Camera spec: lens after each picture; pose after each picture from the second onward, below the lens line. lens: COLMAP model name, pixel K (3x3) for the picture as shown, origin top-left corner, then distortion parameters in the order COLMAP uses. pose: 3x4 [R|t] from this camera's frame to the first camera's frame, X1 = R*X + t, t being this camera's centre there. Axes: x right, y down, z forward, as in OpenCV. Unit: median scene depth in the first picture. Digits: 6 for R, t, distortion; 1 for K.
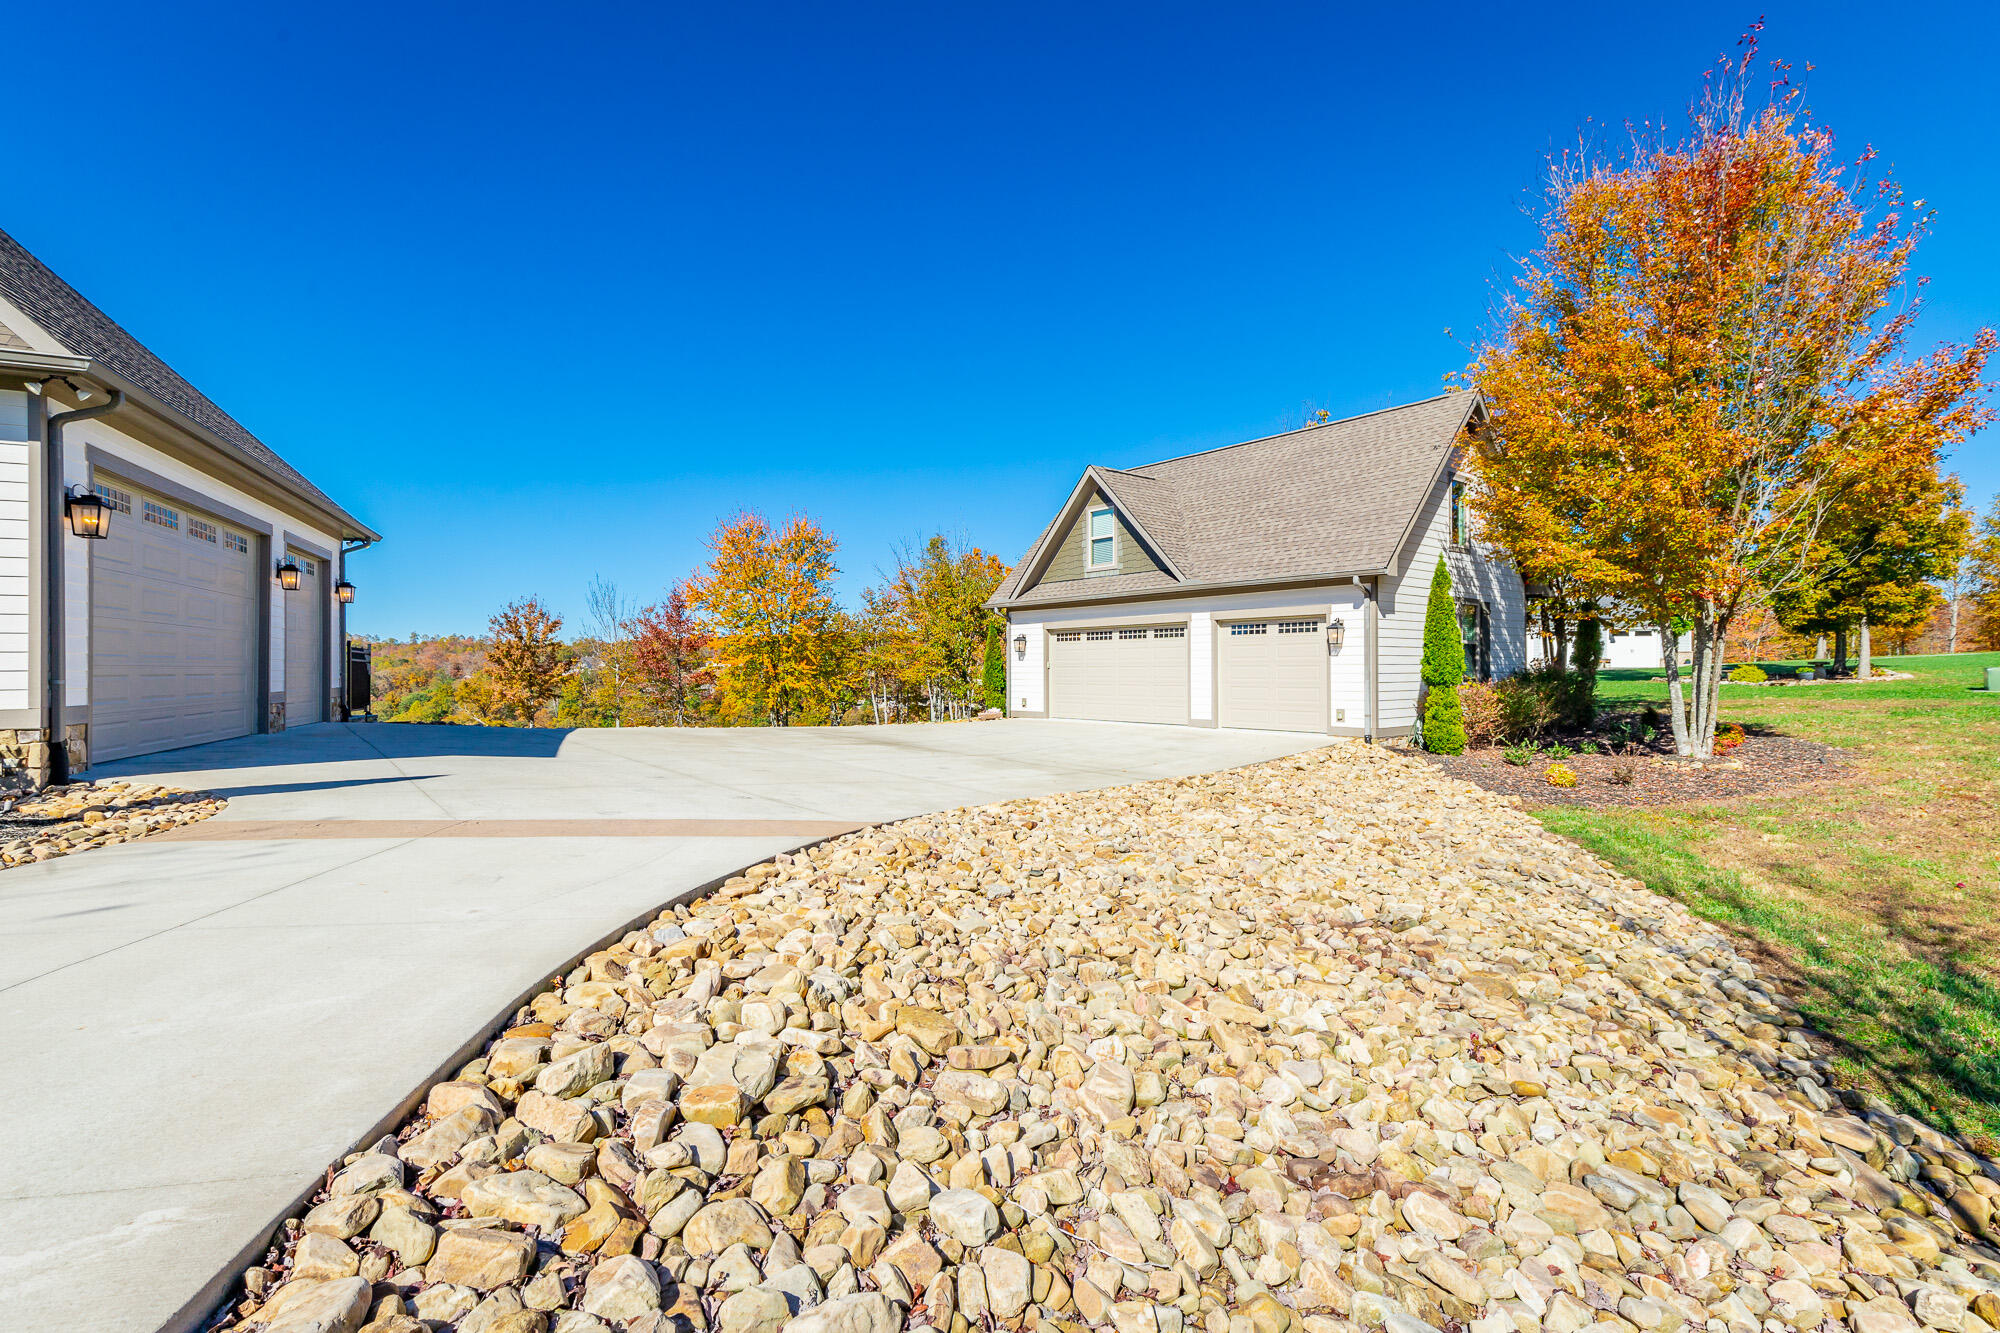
lens RADIAL K [[904.5, 0, 1012.3], [0, 904.5, 661.6], [0, 0, 1]] dist [-0.000052, 0.002464]
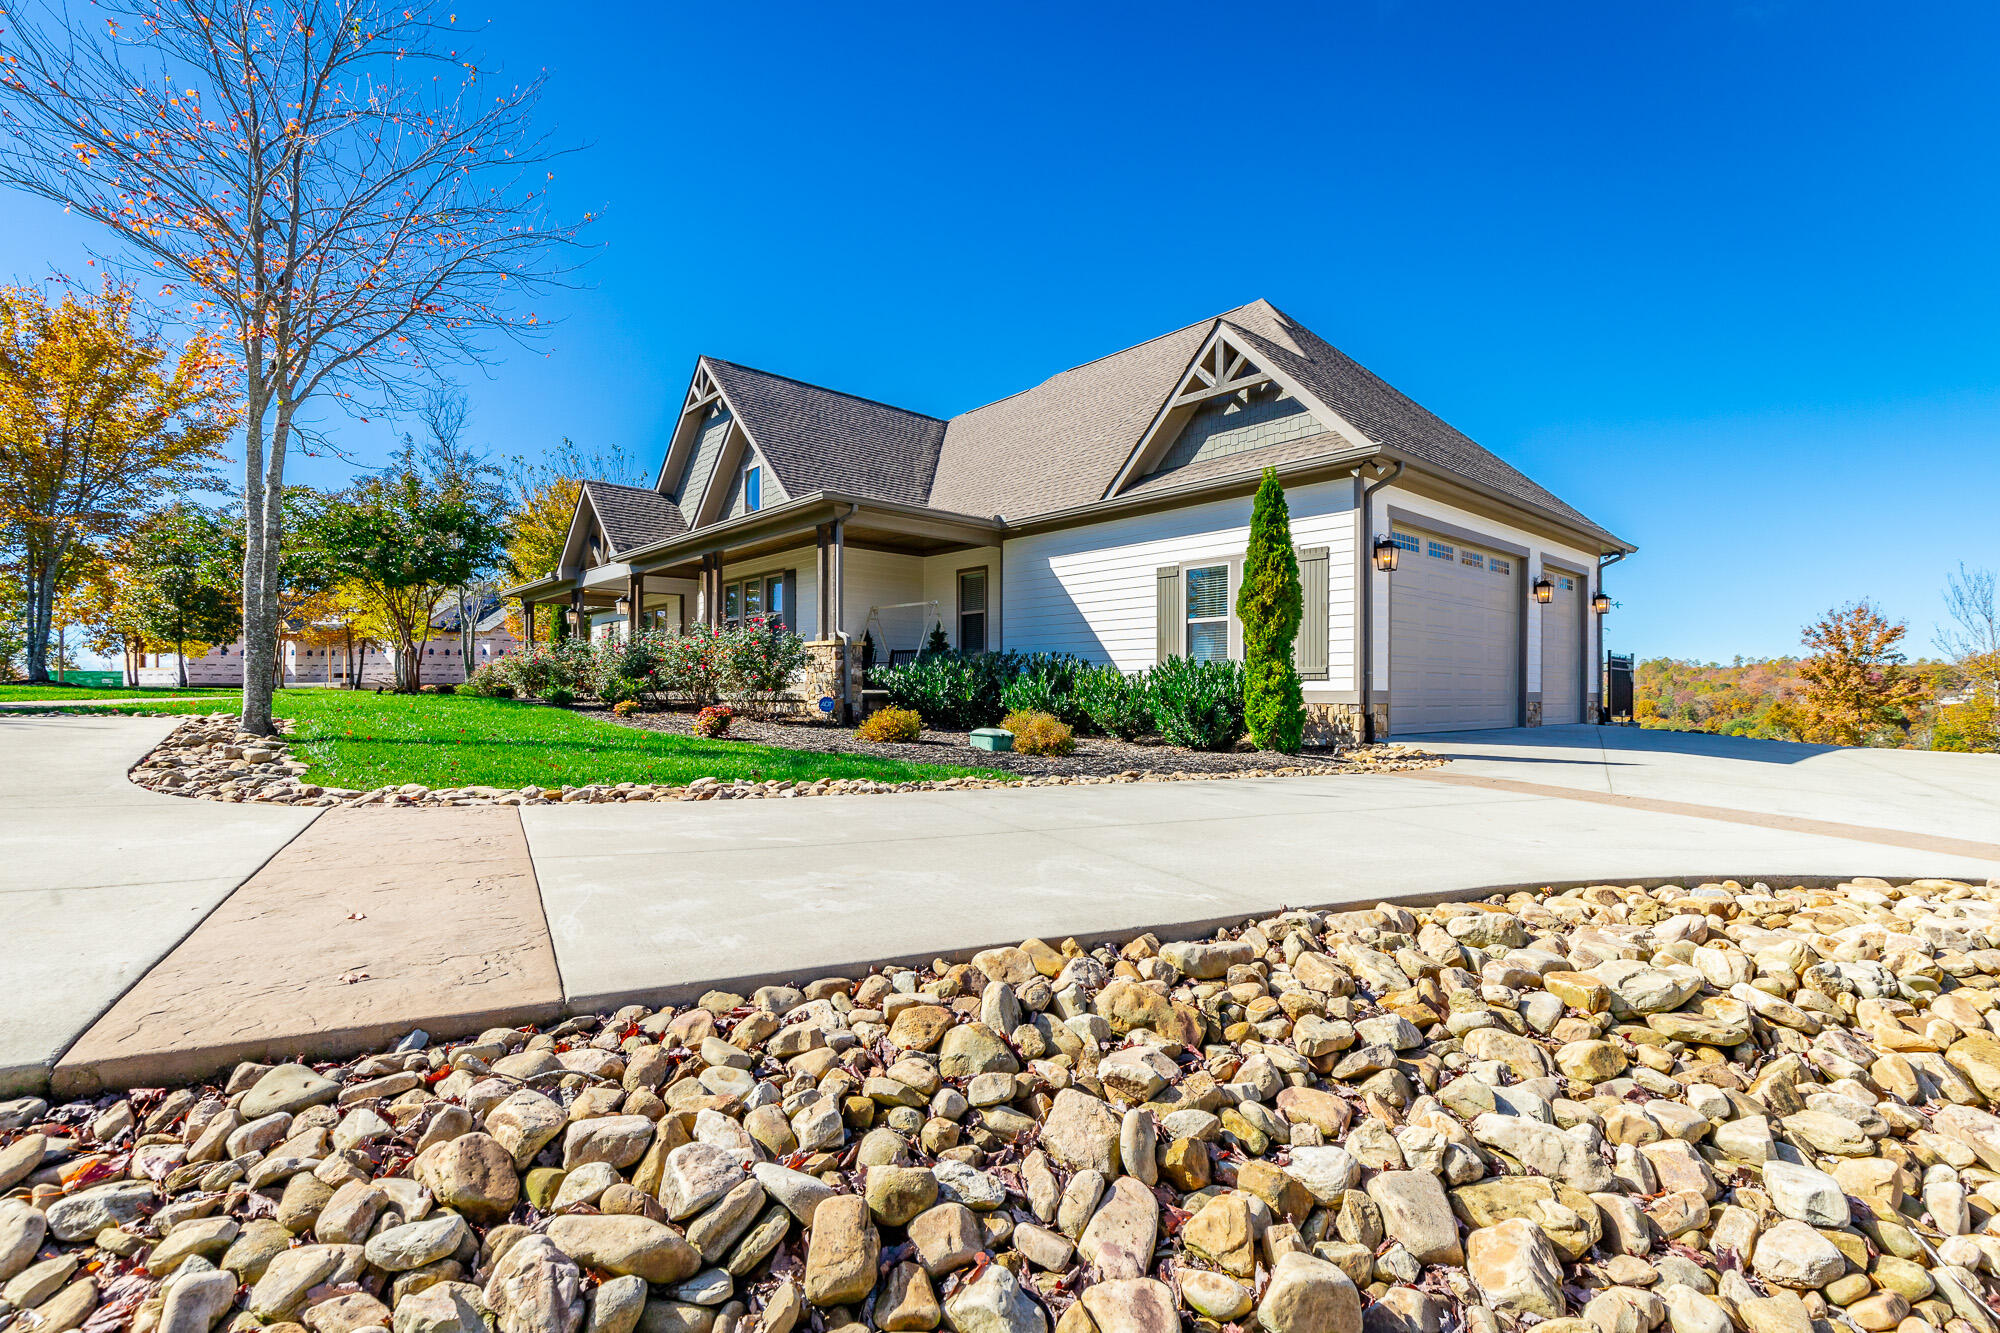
lens RADIAL K [[904.5, 0, 1014.8], [0, 904.5, 692.3], [0, 0, 1]] dist [-0.000052, 0.002464]
pose [[0.306530, 0.004417, -0.951851, 0.057466], [0.001333, 0.999986, 0.005069, 0.017837], [0.951860, -0.002823, 0.306520, 0.008350]]
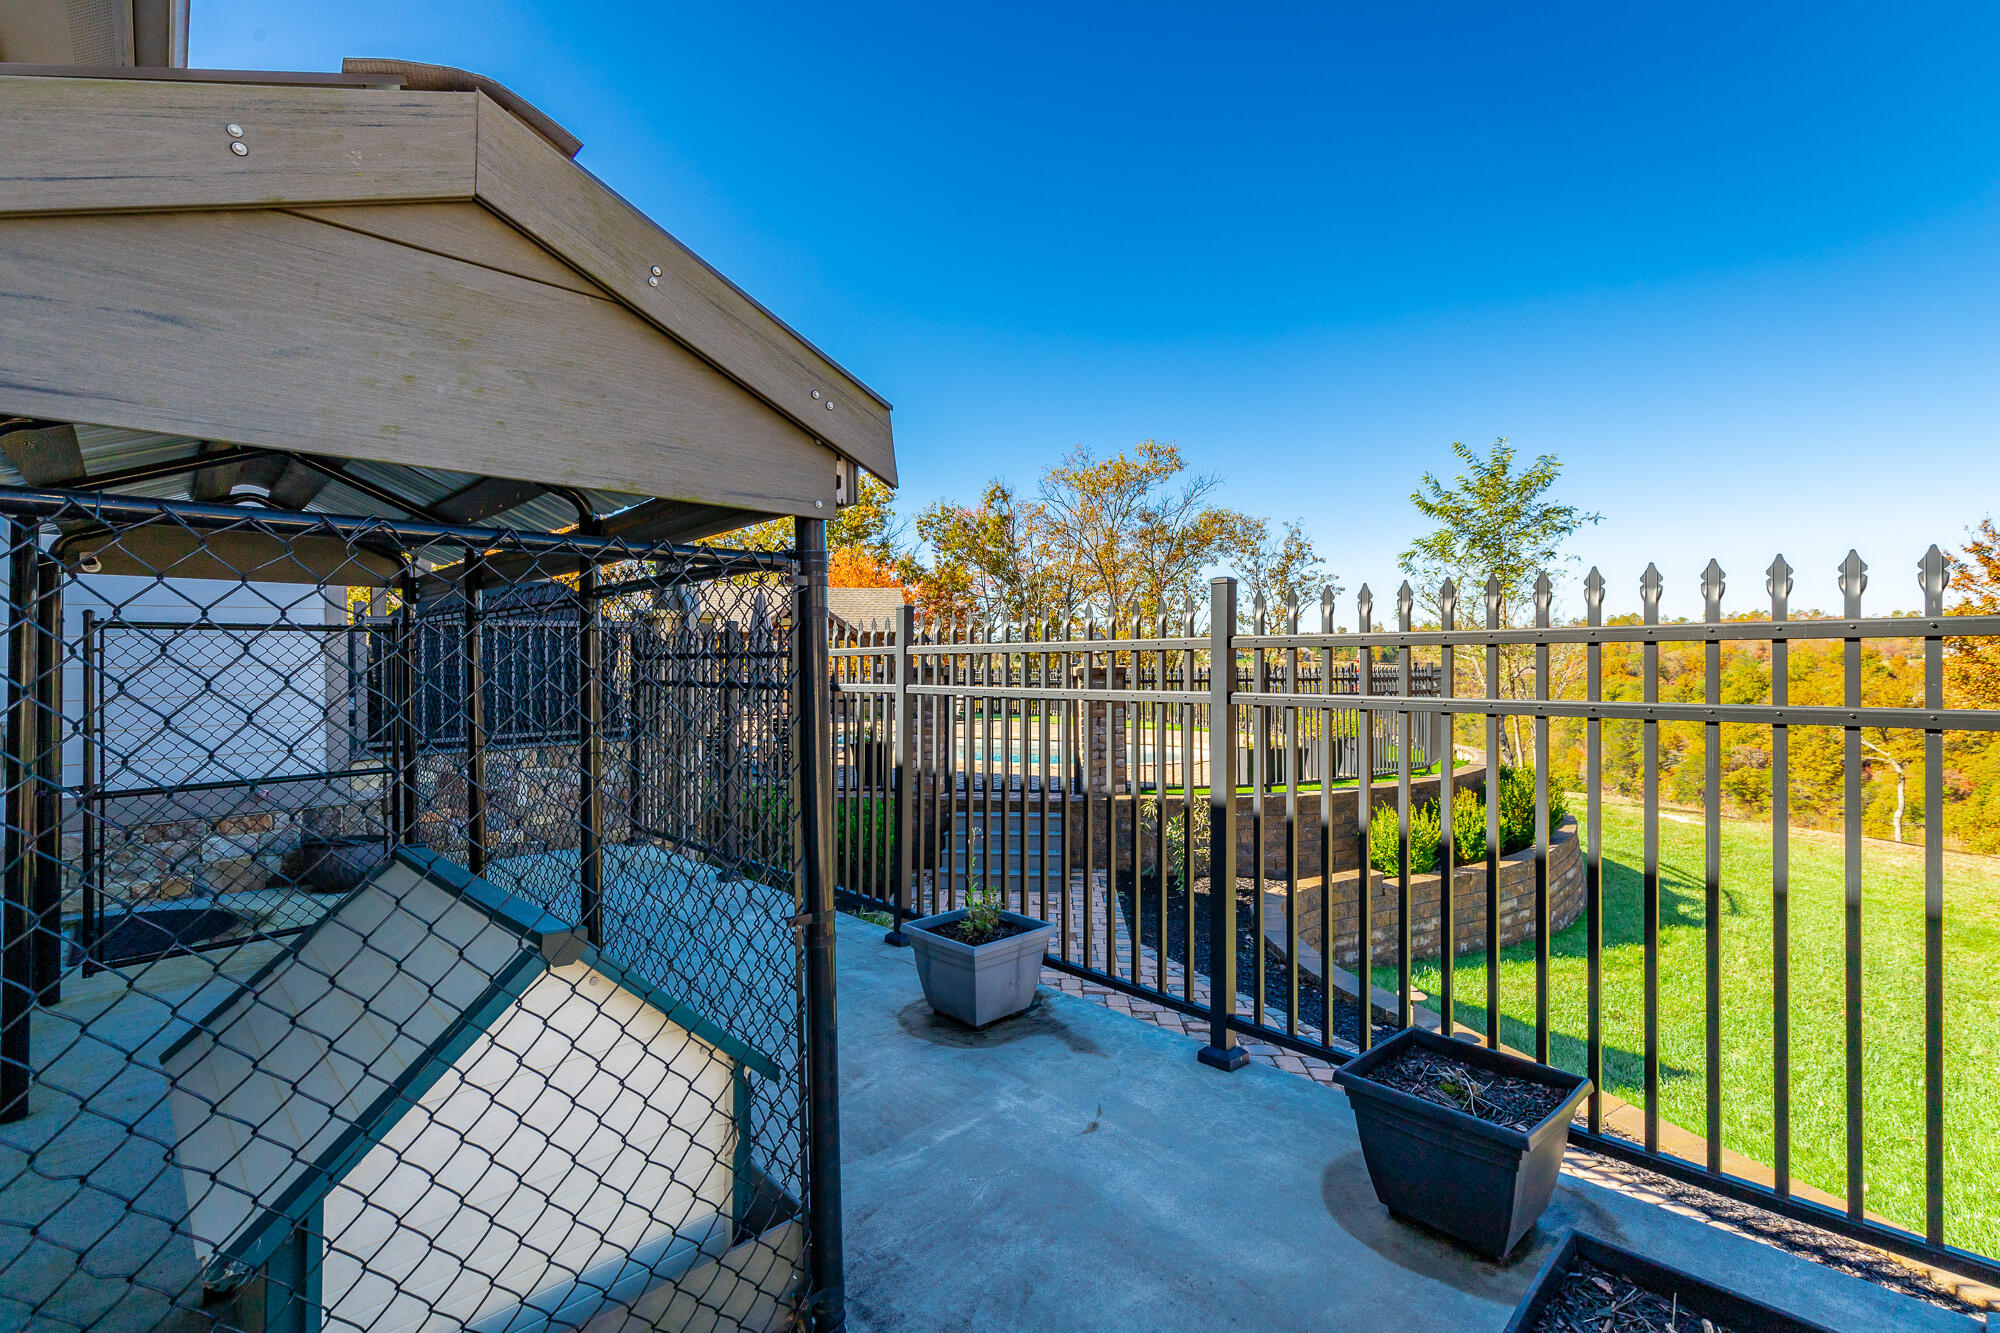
lens RADIAL K [[904.5, 0, 985.7], [0, 904.5, 659.7], [0, 0, 1]] dist [-0.000052, 0.002464]
pose [[0.309074, 0.003515, -0.951032, -0.633287], [0.014270, 0.999863, 0.008333, -0.005438], [0.950931, -0.016147, 0.308981, 0.854888]]
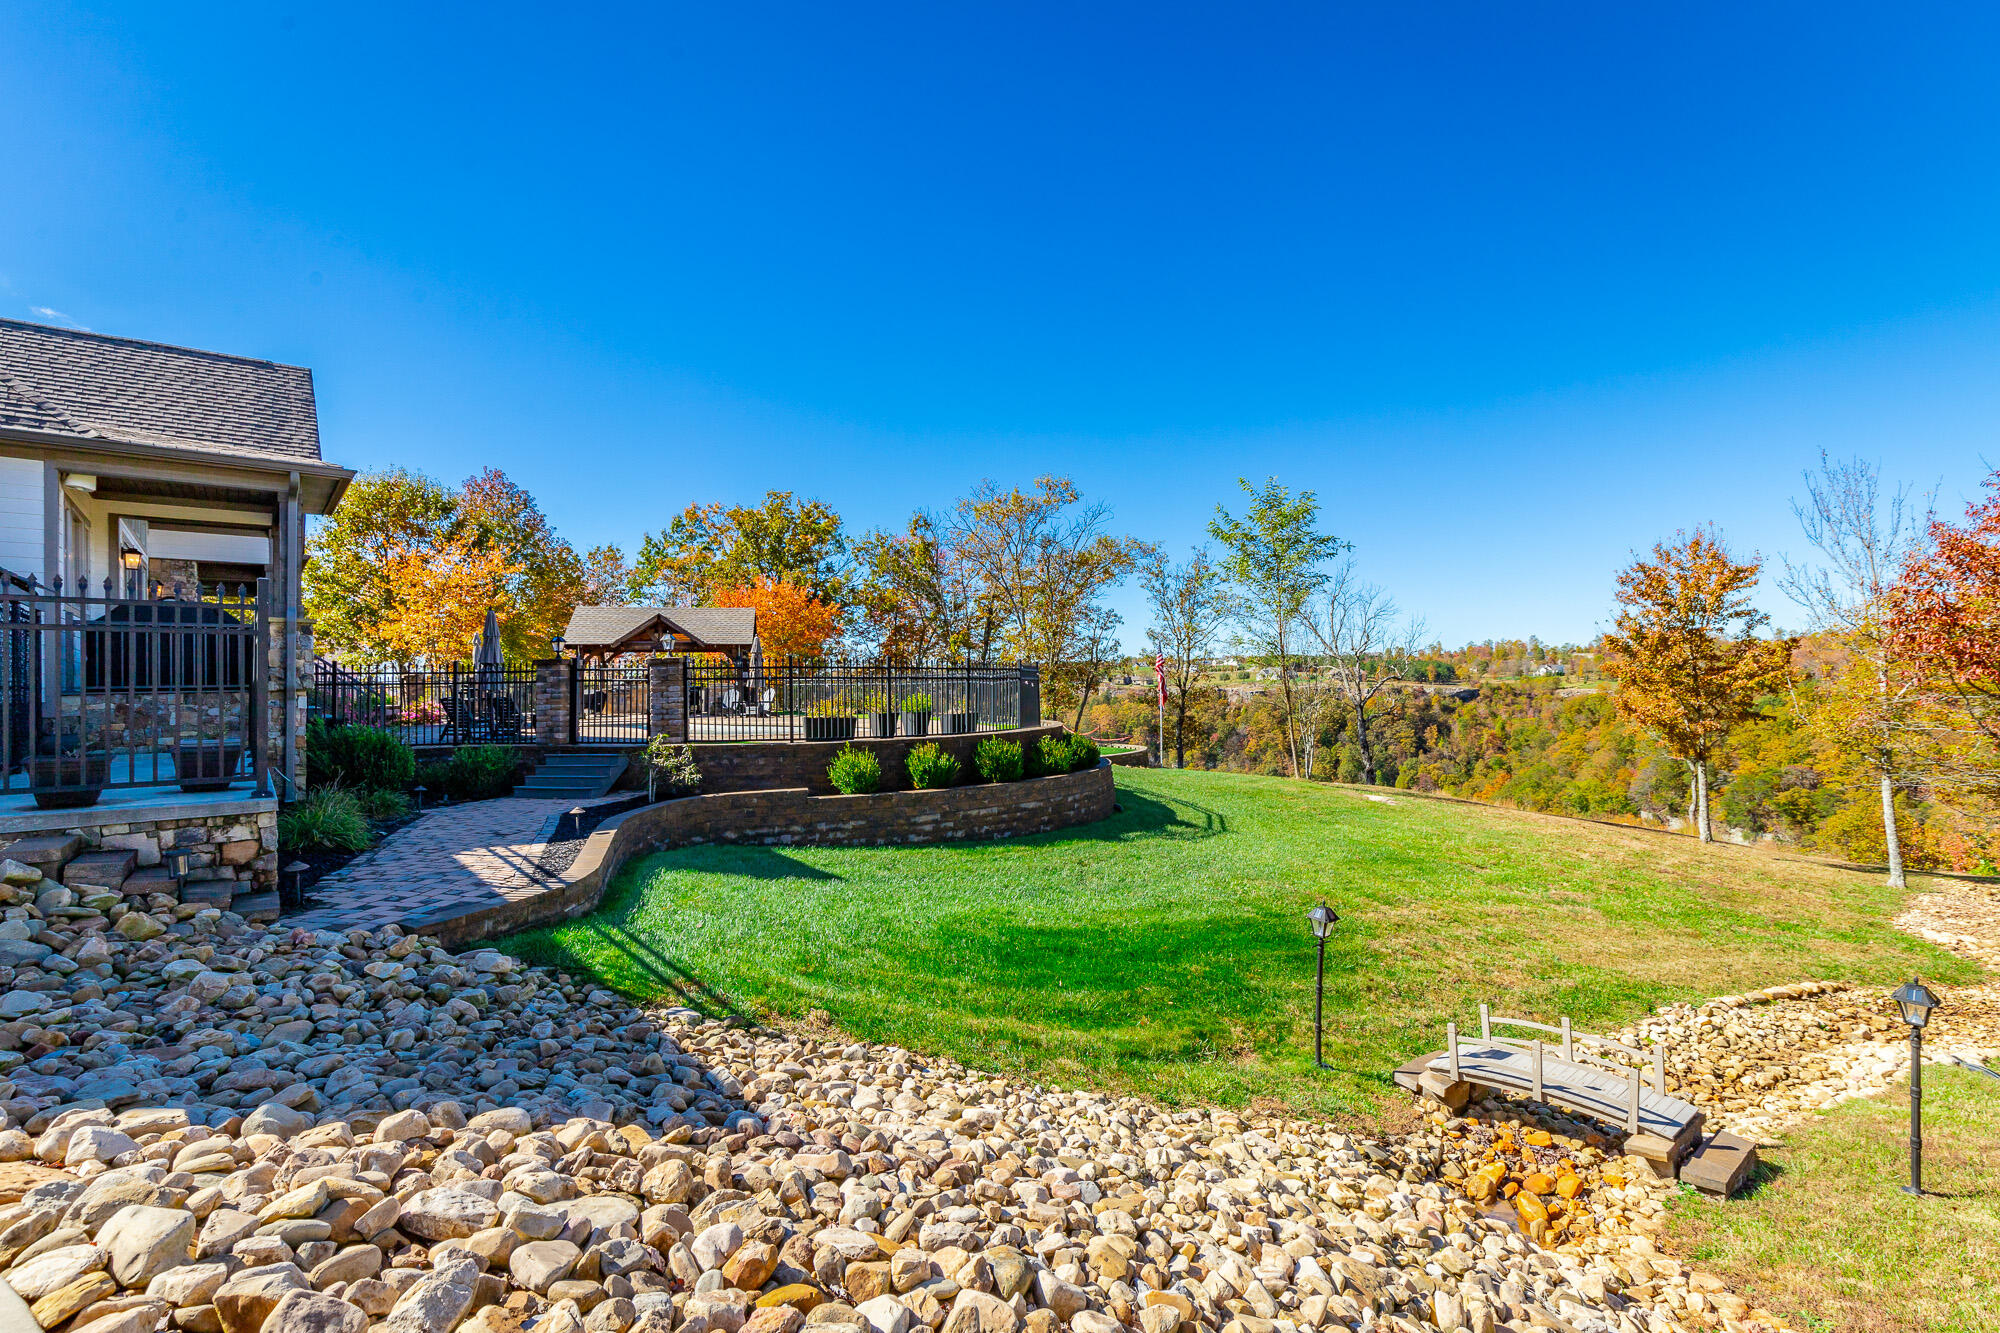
lens RADIAL K [[904.5, 0, 1006.9], [0, 904.5, 665.4], [0, 0, 1]] dist [-0.000052, 0.002464]
pose [[0.270178, -0.012590, -0.962728, -0.313167], [0.015832, 0.999837, -0.008633, 0.018502], [0.962680, -0.012909, 0.270333, 1.120428]]
